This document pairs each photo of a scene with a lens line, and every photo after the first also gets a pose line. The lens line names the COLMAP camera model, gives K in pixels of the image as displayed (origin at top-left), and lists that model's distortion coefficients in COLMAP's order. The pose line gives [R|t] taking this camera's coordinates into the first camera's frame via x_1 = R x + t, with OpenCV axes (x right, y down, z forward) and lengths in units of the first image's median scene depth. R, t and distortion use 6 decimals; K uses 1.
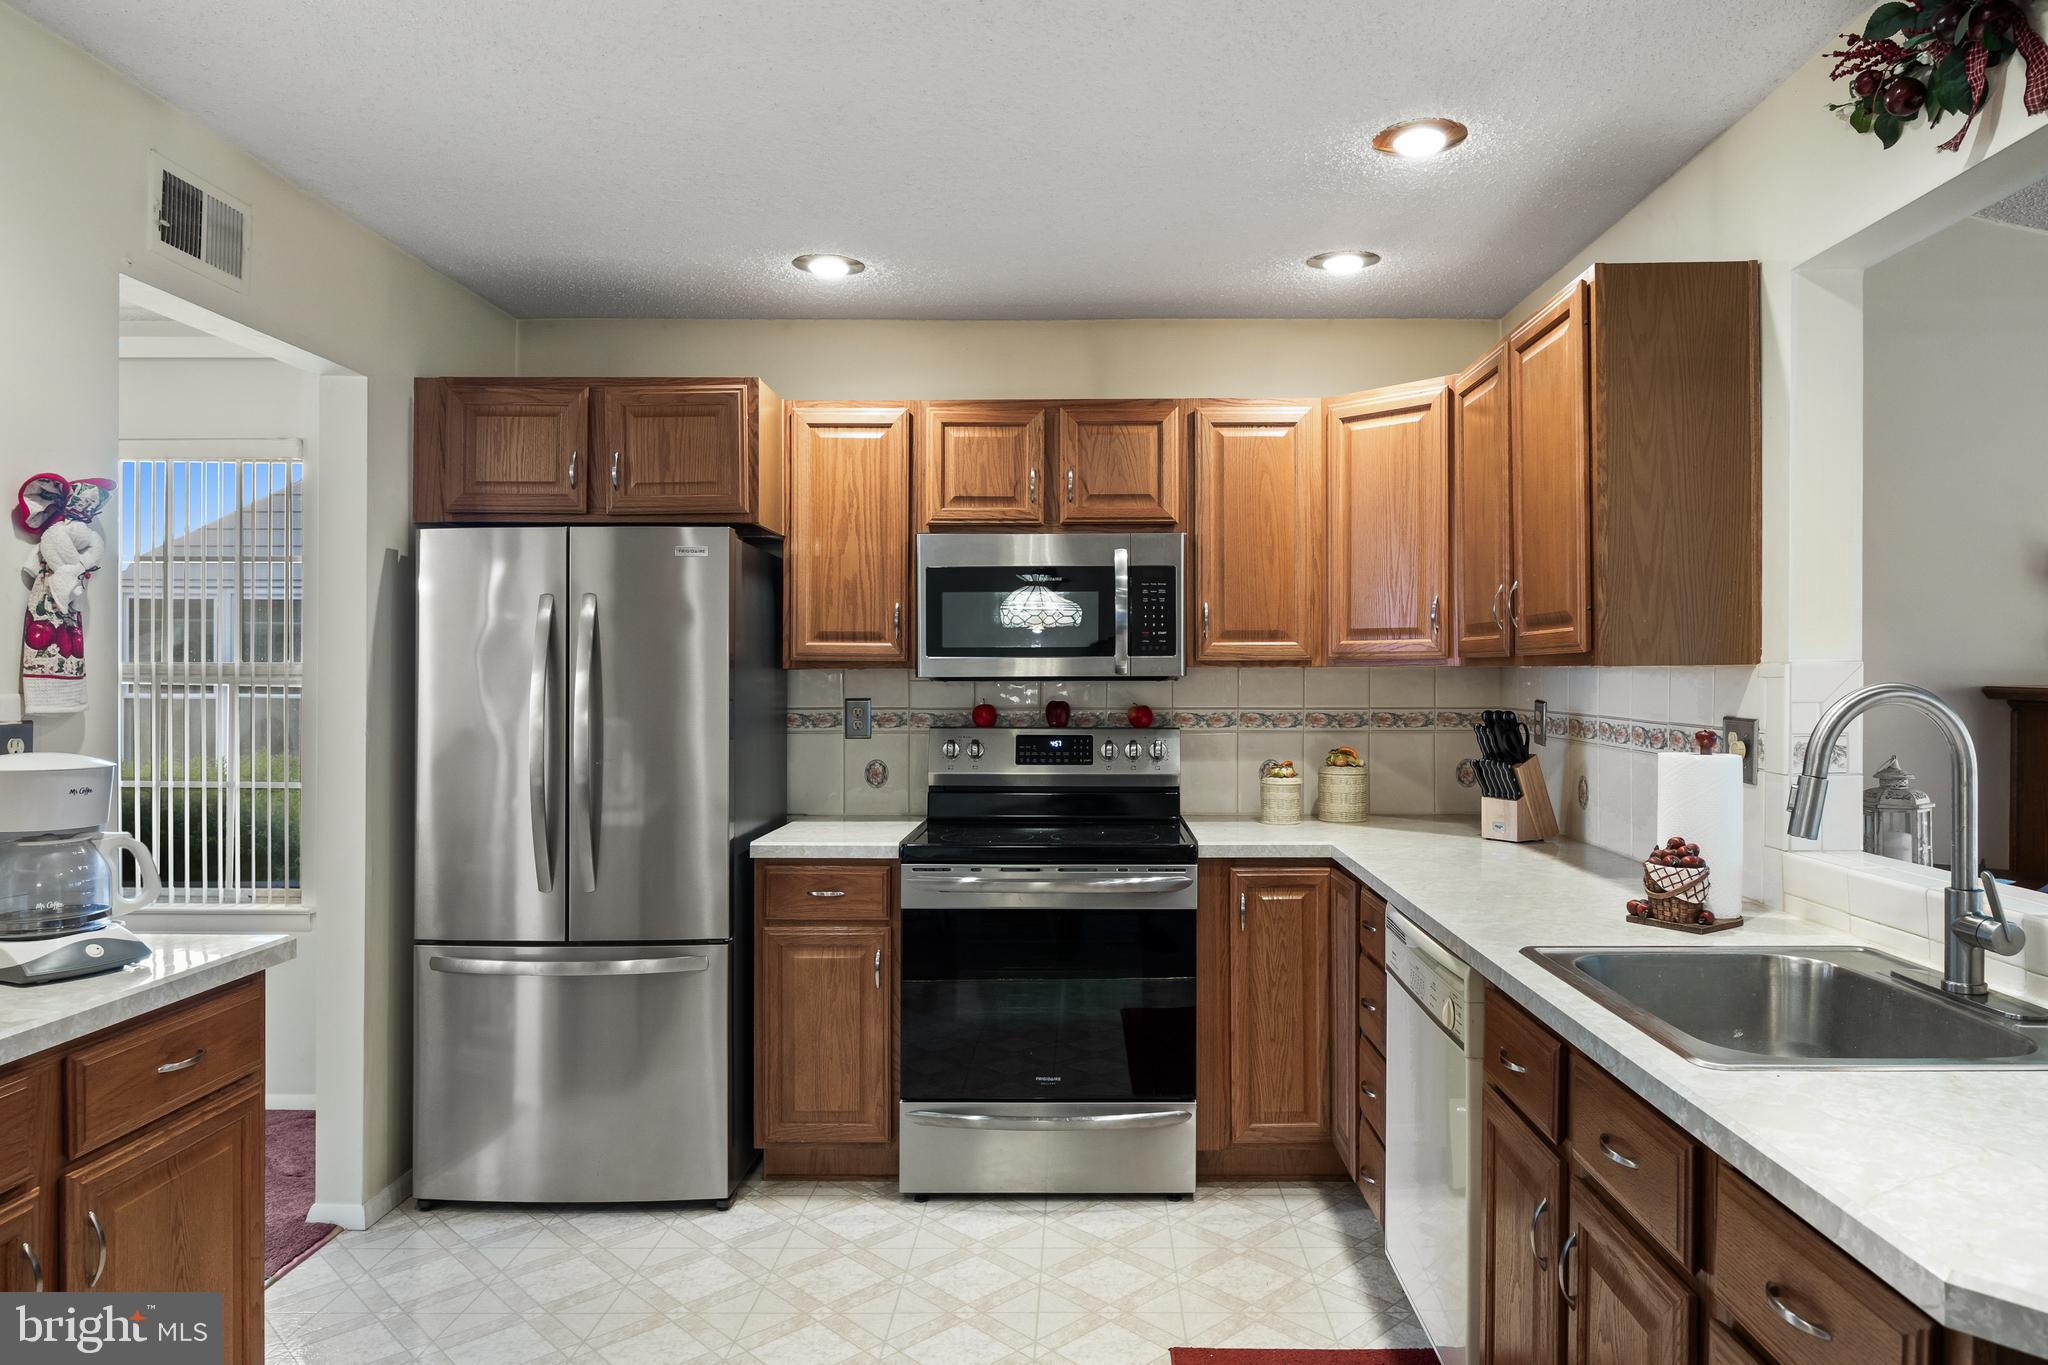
lens RADIAL K [[1286.9, 0, 1085.7], [0, 1286.9, 677.5], [0, 0, 1]] dist [-0.002599, -0.003177]
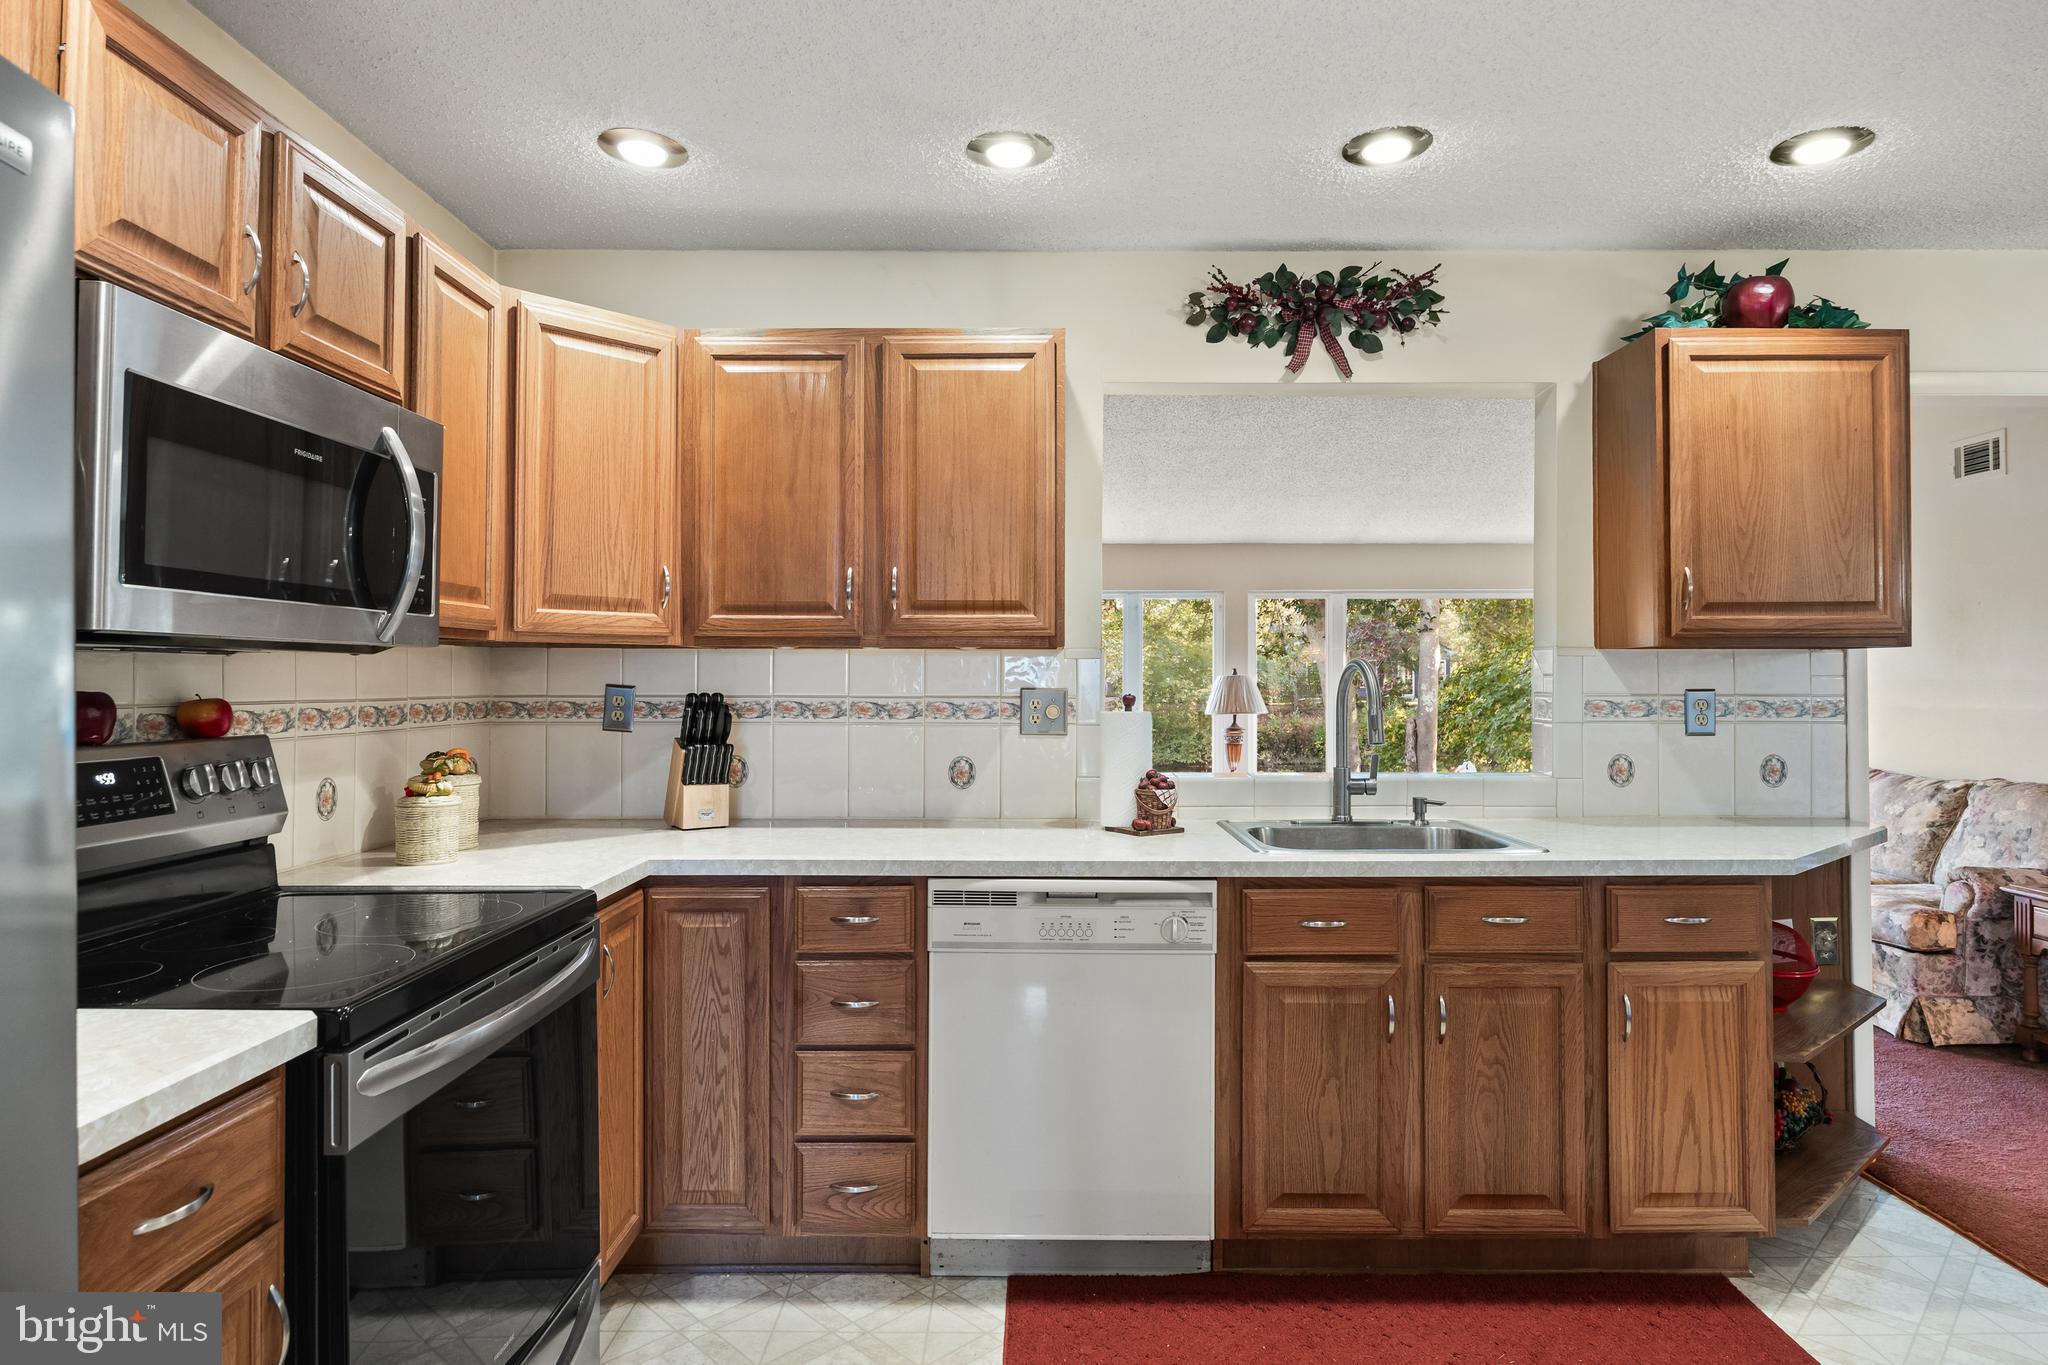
lens RADIAL K [[1140.5, 0, 1023.9], [0, 1140.5, 668.1], [0, 0, 1]] dist [-0.002034, -0.003022]
pose [[0.004579, 0.012744, 0.999908, -0.526451], [0.003619, 0.999912, -0.012761, 0.018877], [-0.999983, 0.003677, 0.004533, 0.756430]]
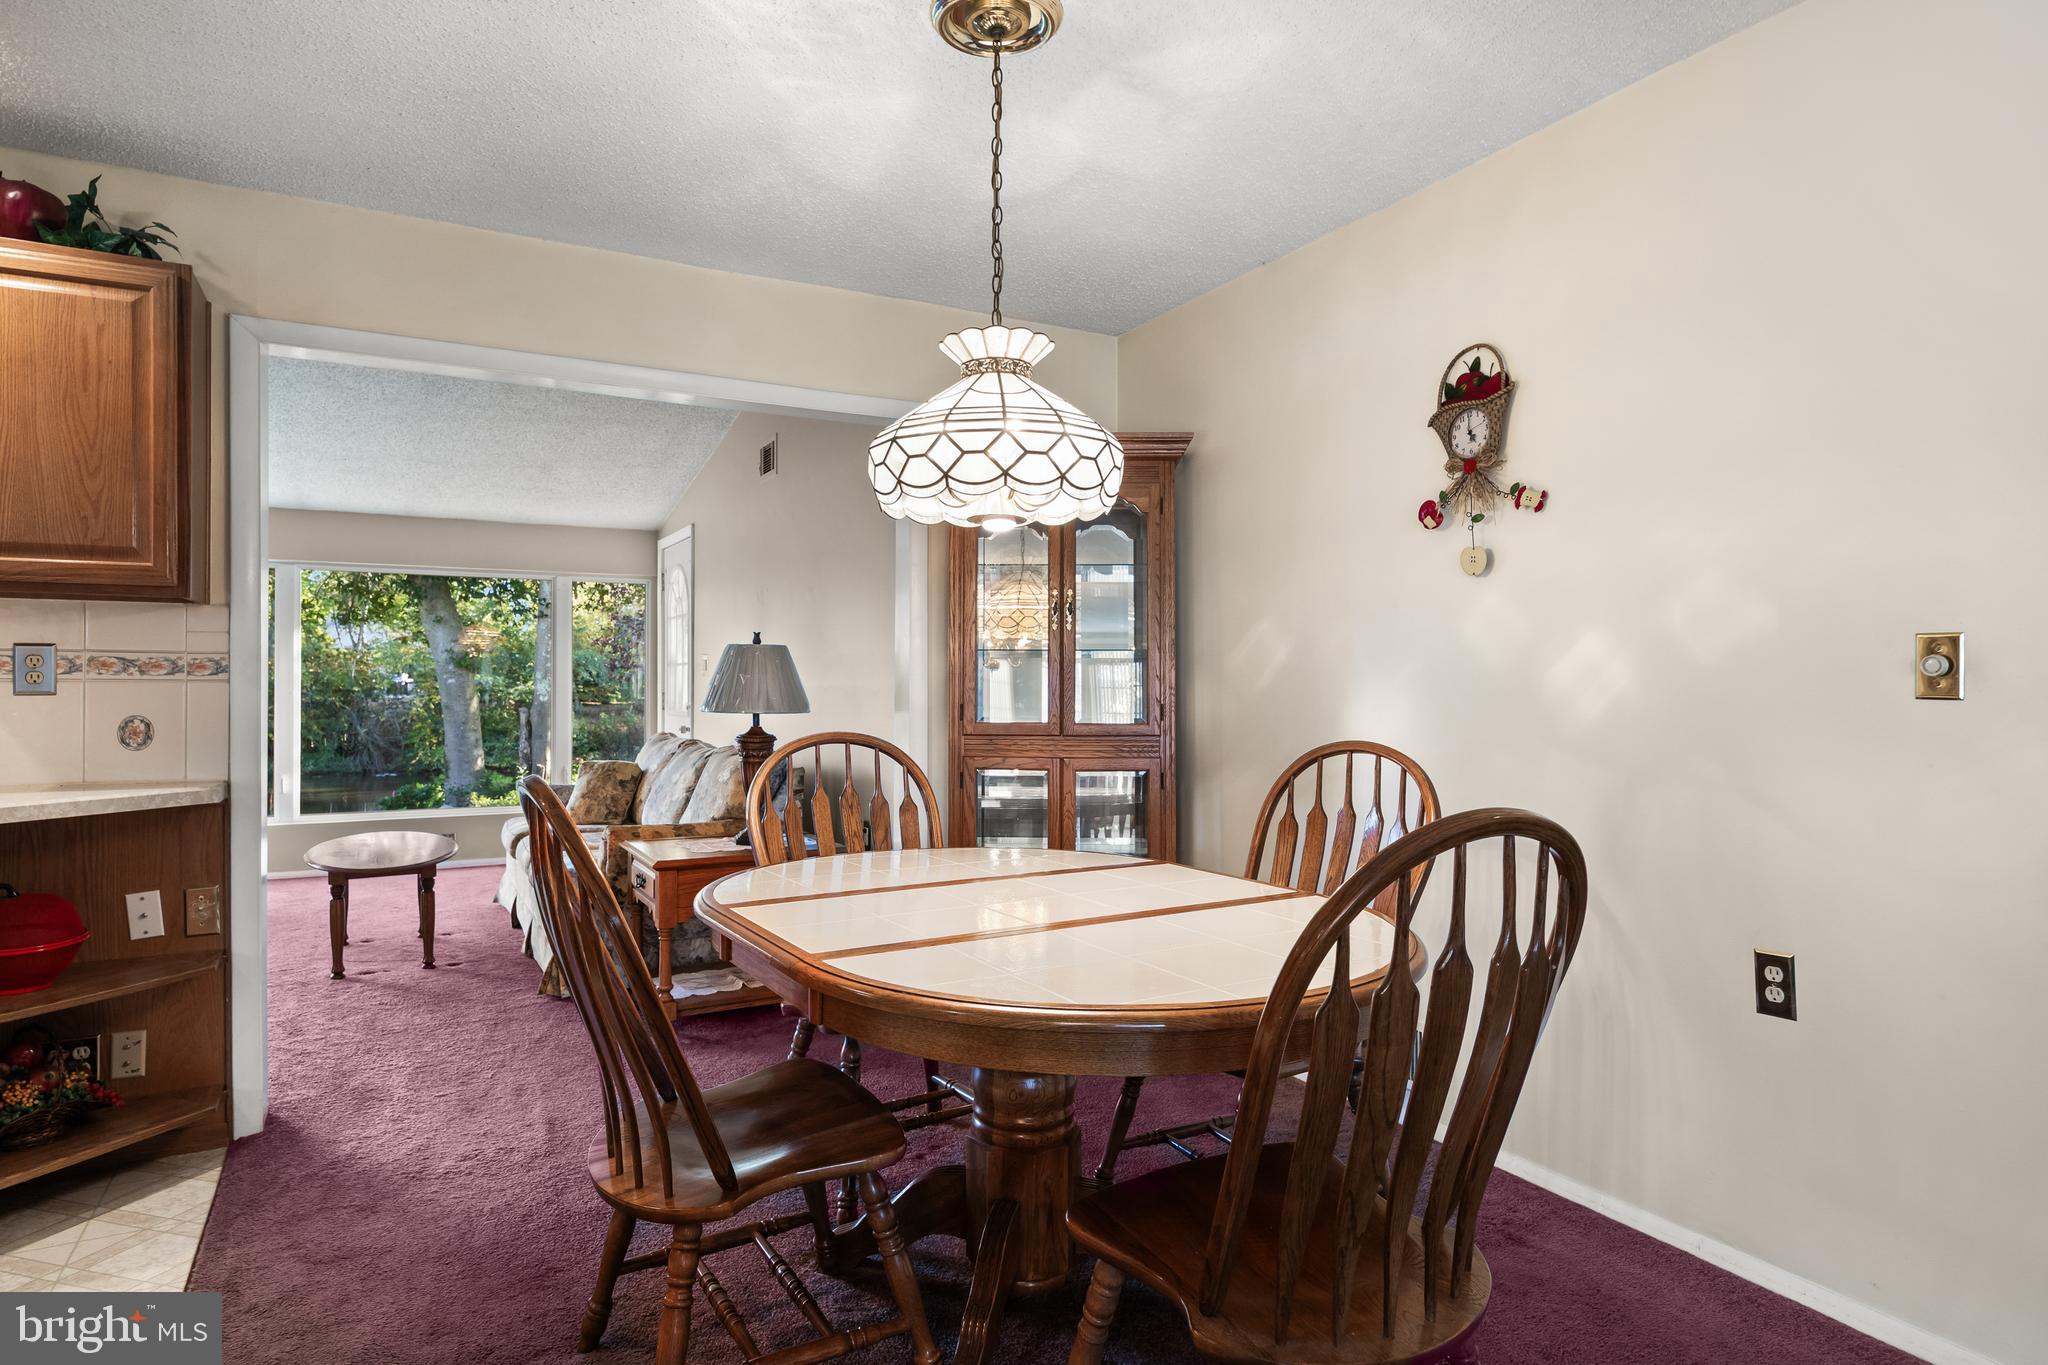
lens RADIAL K [[1140.5, 0, 1023.5], [0, 1140.5, 679.3], [0, 0, 1]] dist [-0.002034, -0.003022]
pose [[-0.489051, 0.002858, 0.872251, -0.671138], [0.000399, 0.999995, -0.003052, 0.054389], [-0.872255, -0.001145, -0.489049, 0.006141]]
